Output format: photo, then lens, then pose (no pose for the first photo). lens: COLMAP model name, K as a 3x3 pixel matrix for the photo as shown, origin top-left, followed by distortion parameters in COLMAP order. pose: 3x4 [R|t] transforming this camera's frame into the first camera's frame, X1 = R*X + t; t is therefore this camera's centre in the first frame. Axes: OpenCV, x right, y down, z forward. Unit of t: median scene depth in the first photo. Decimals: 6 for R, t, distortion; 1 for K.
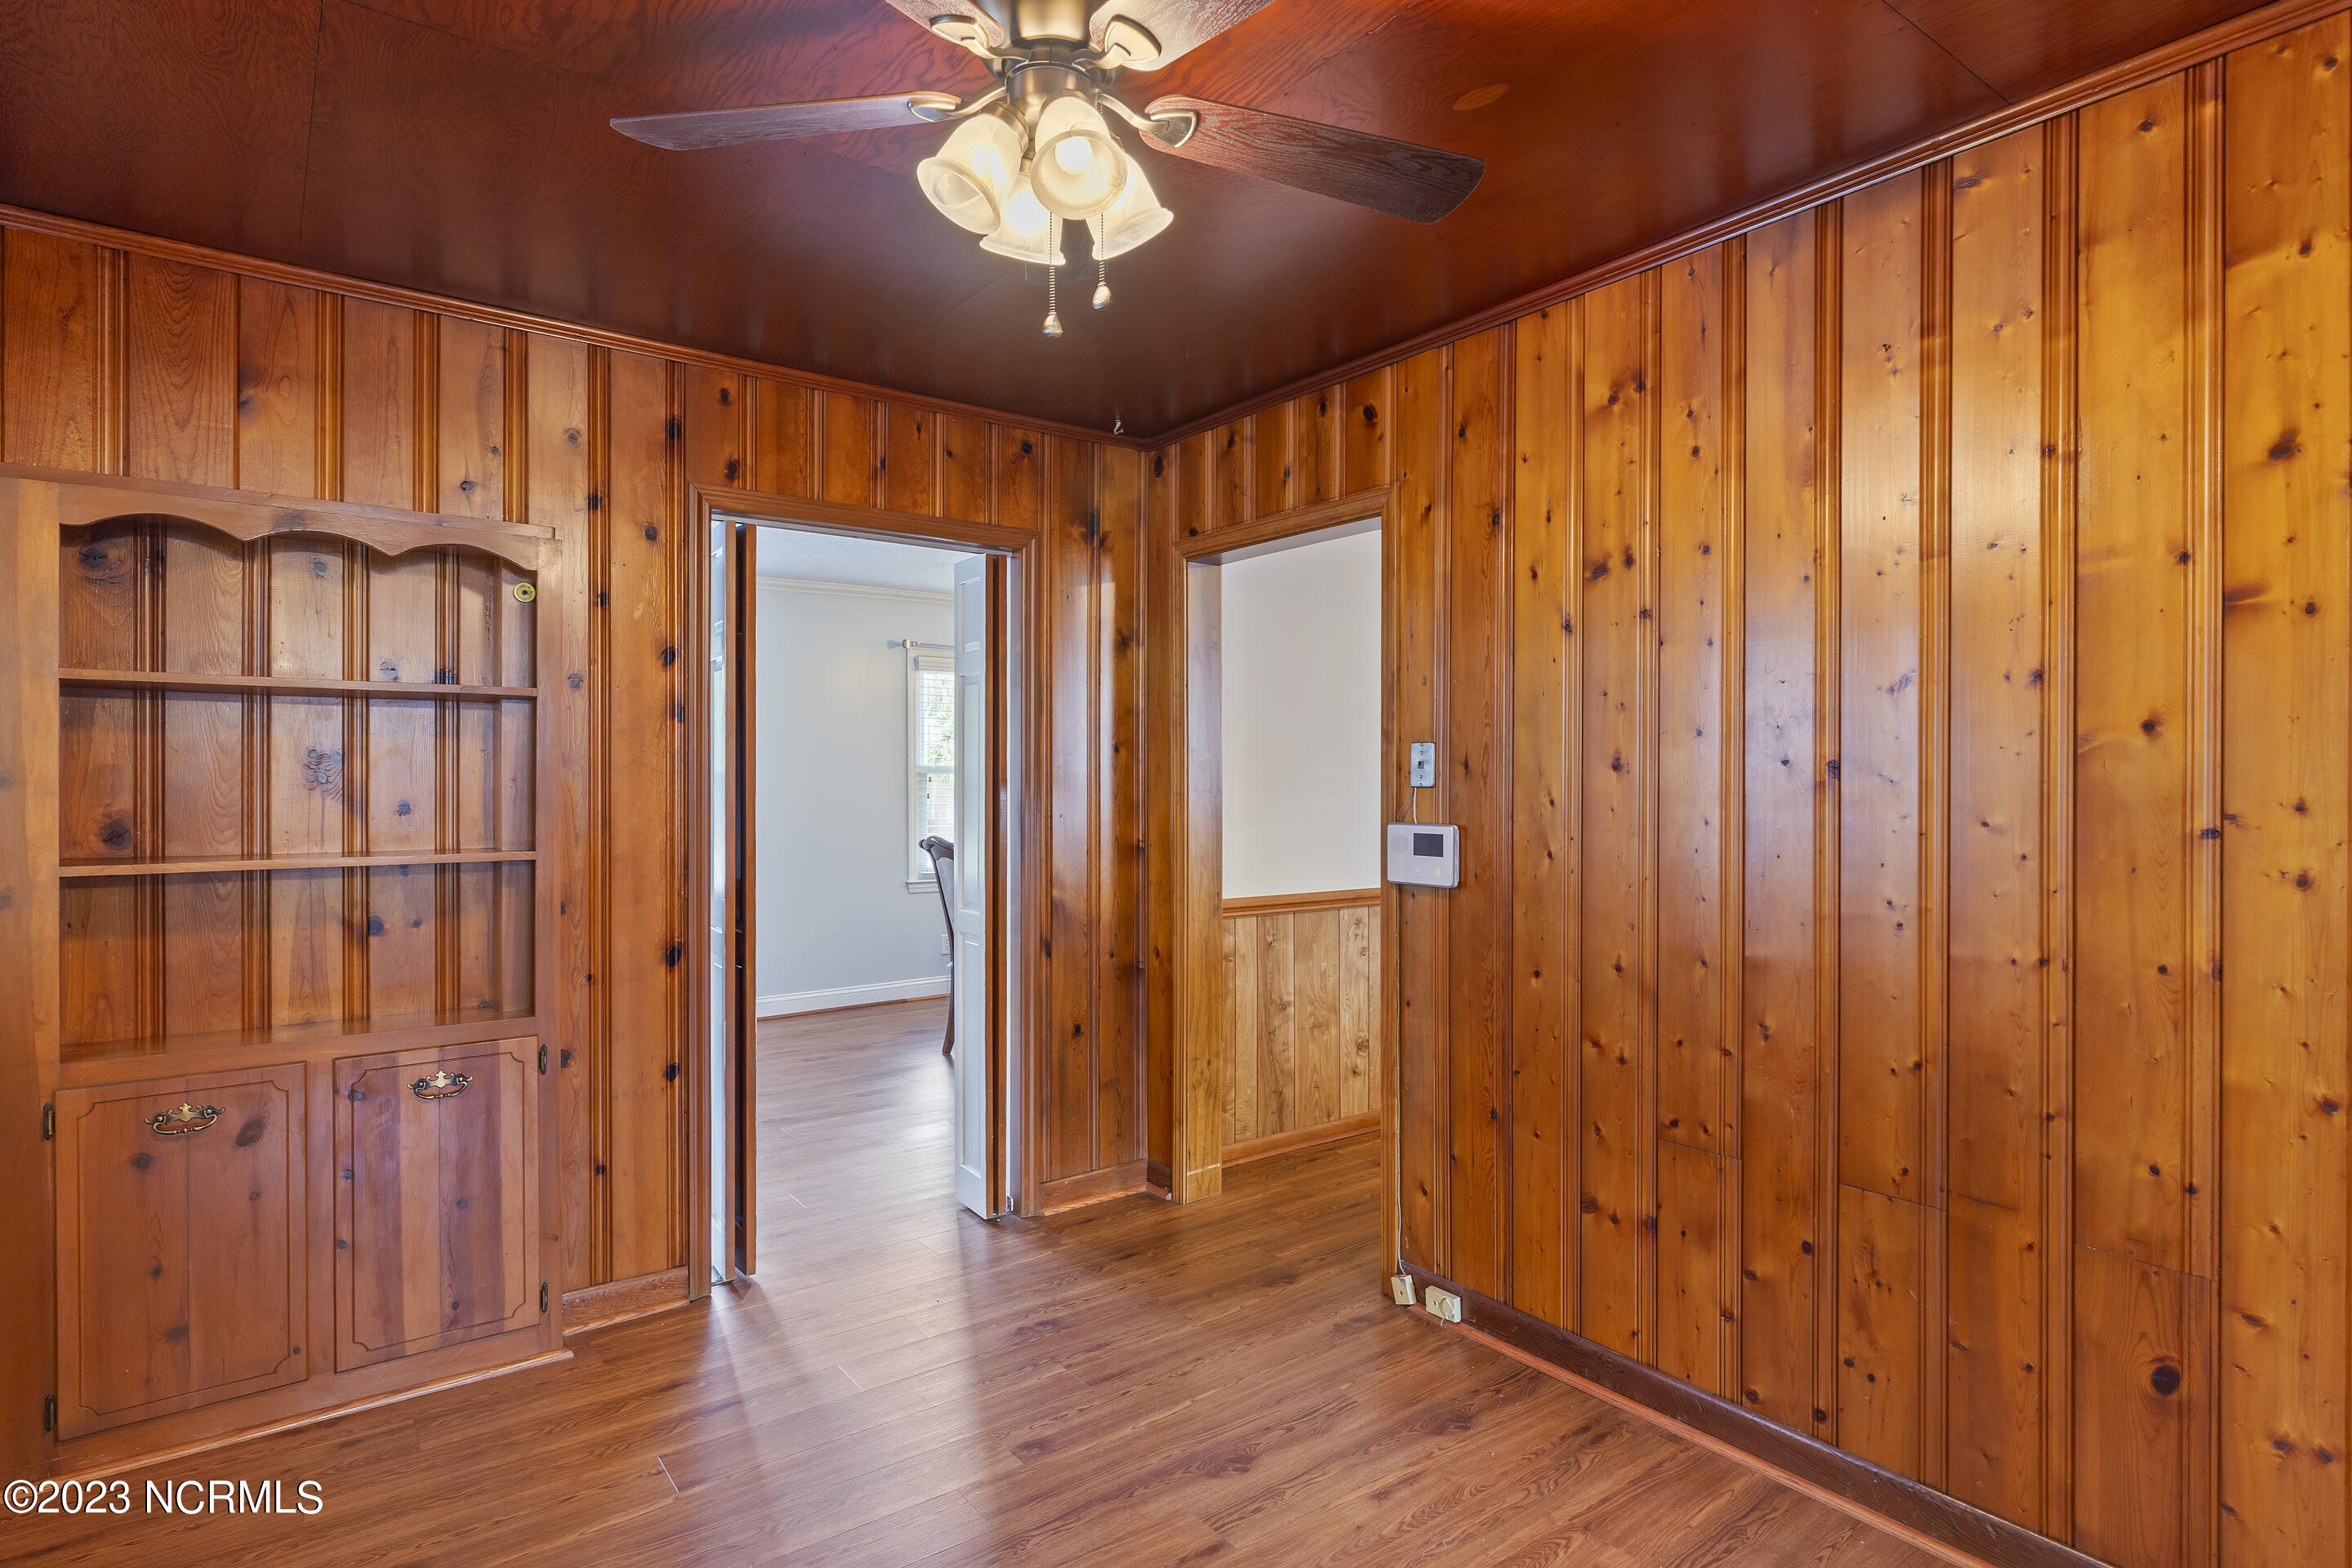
lens RADIAL K [[1222.4, 0, 1170.3], [0, 1222.4, 791.3], [0, 0, 1]] dist [-0.004632, 0.000271]
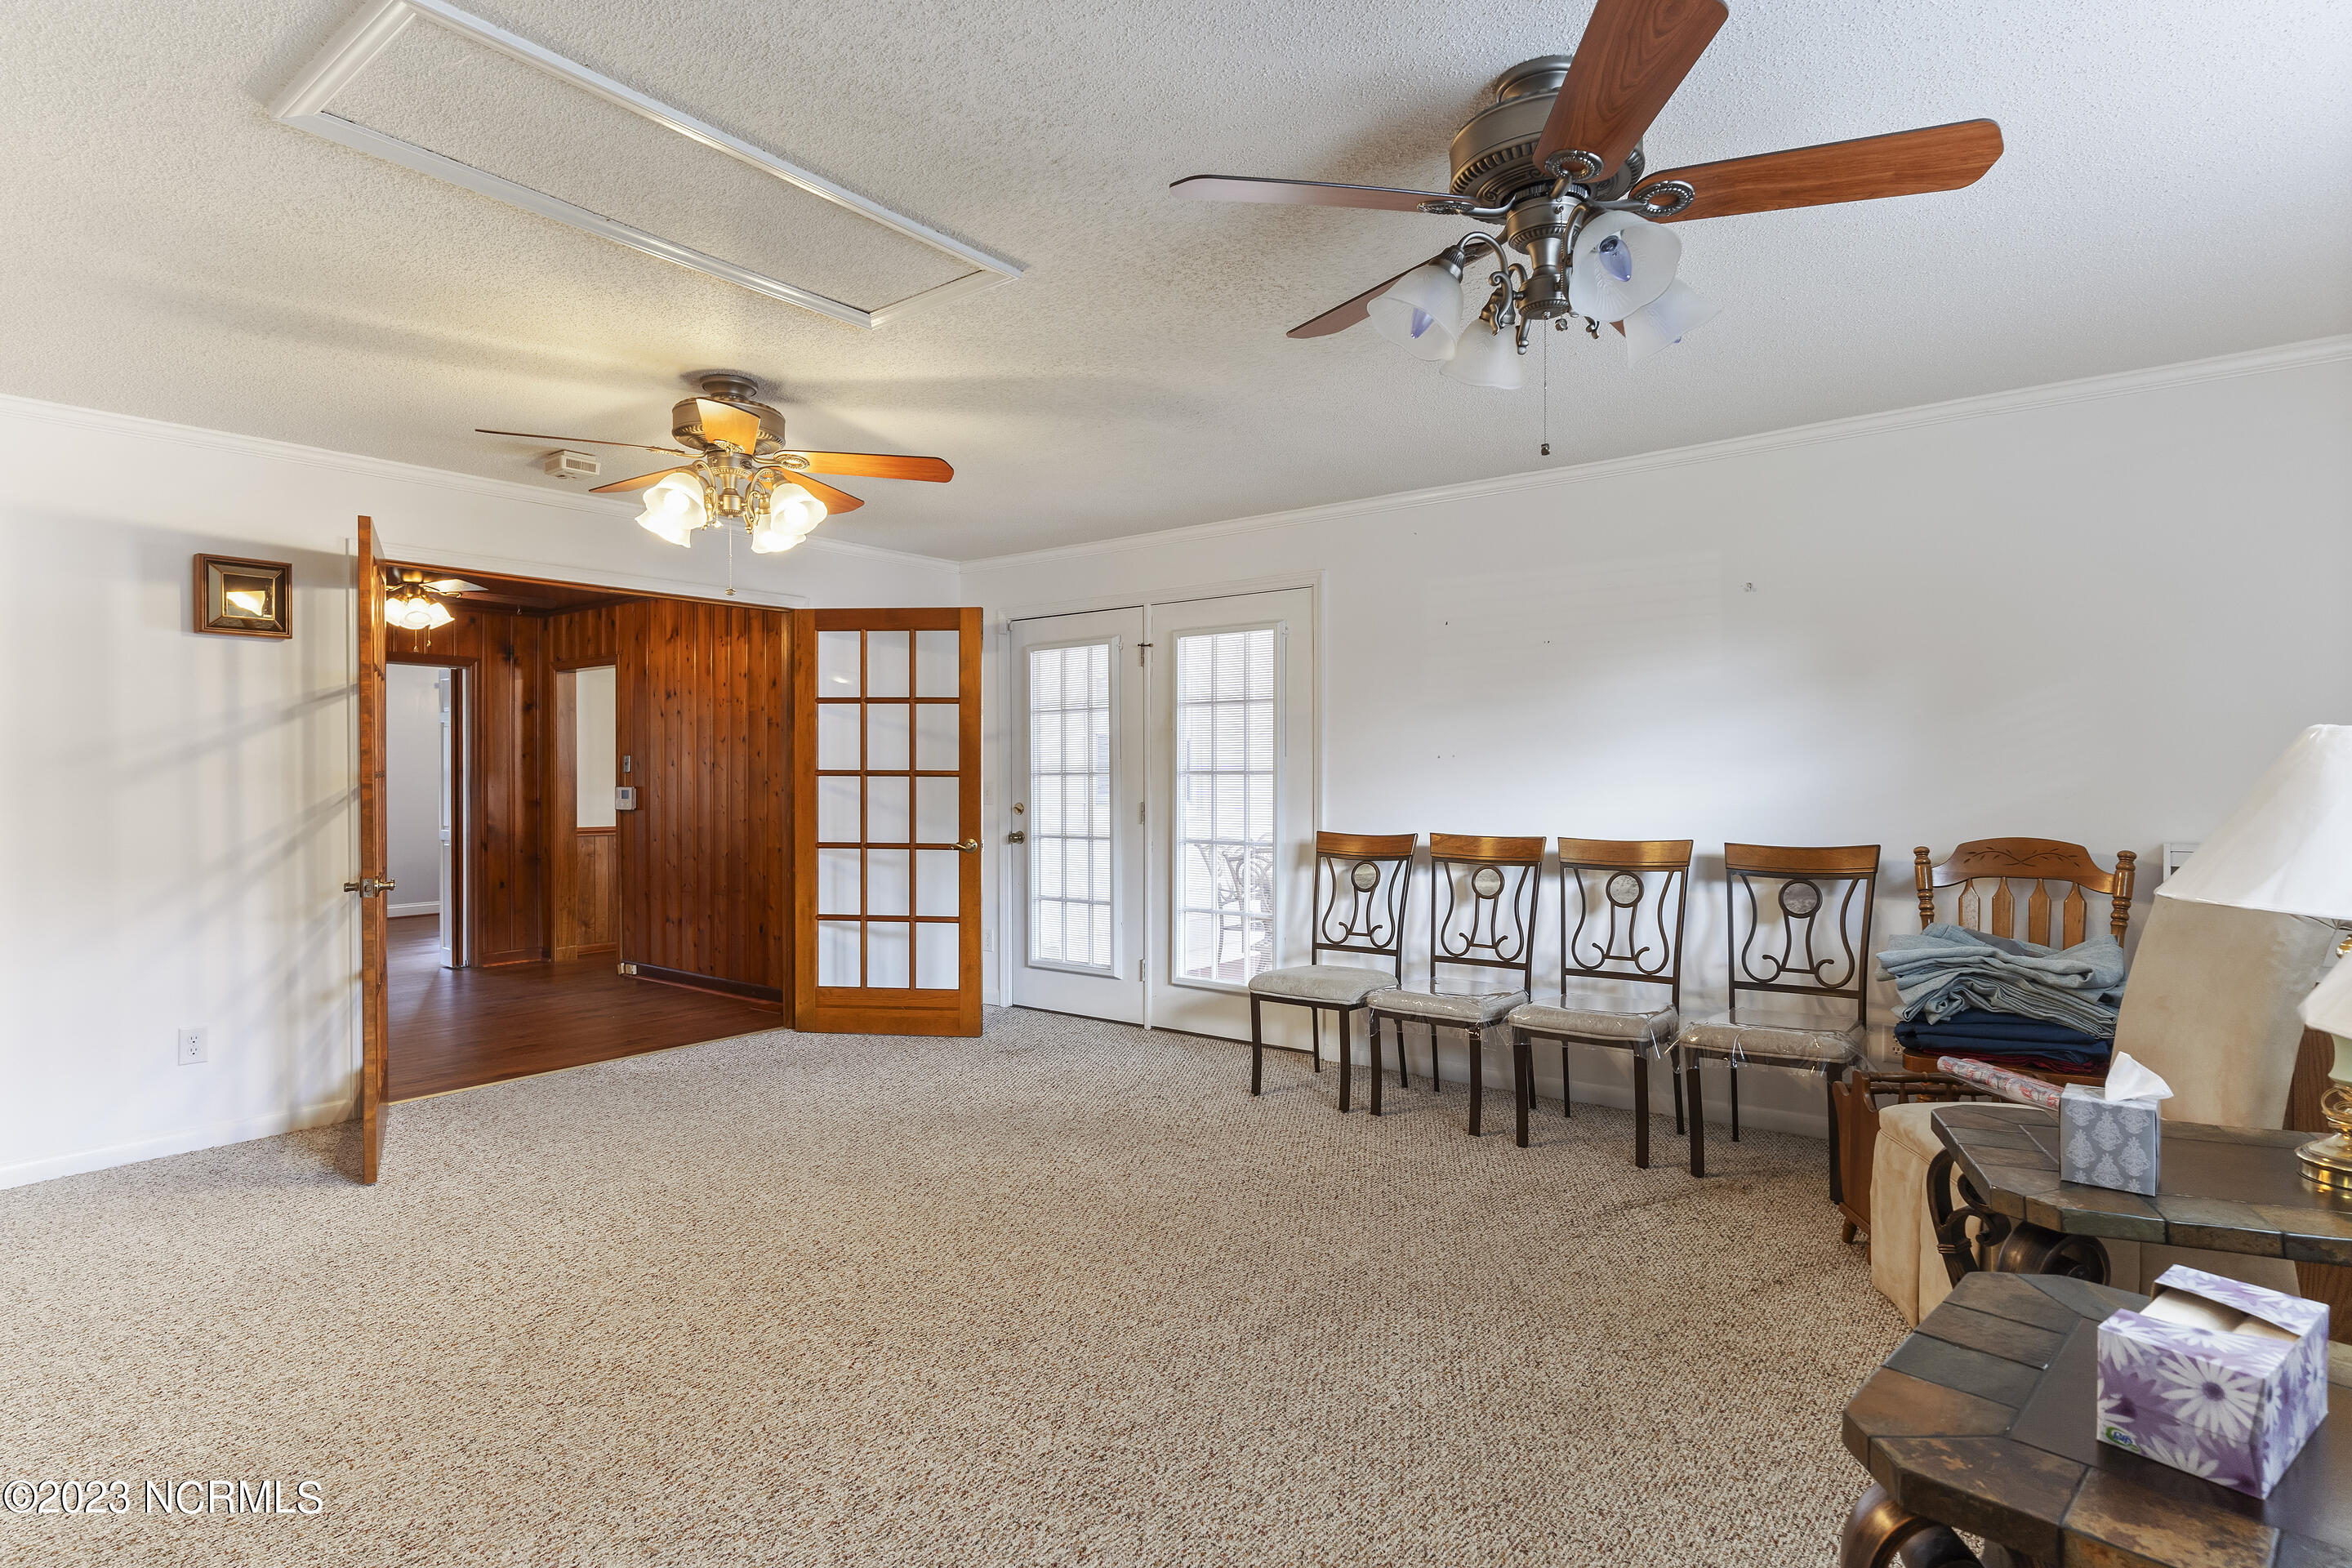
lens RADIAL K [[1222.4, 0, 1170.3], [0, 1222.4, 791.3], [0, 0, 1]] dist [-0.004632, 0.000271]
pose [[0.963499, -0.006073, 0.267643, 0.504530], [0.004691, 0.999972, 0.005802, 0.021312], [-0.267671, -0.004335, 0.963501, -1.459735]]
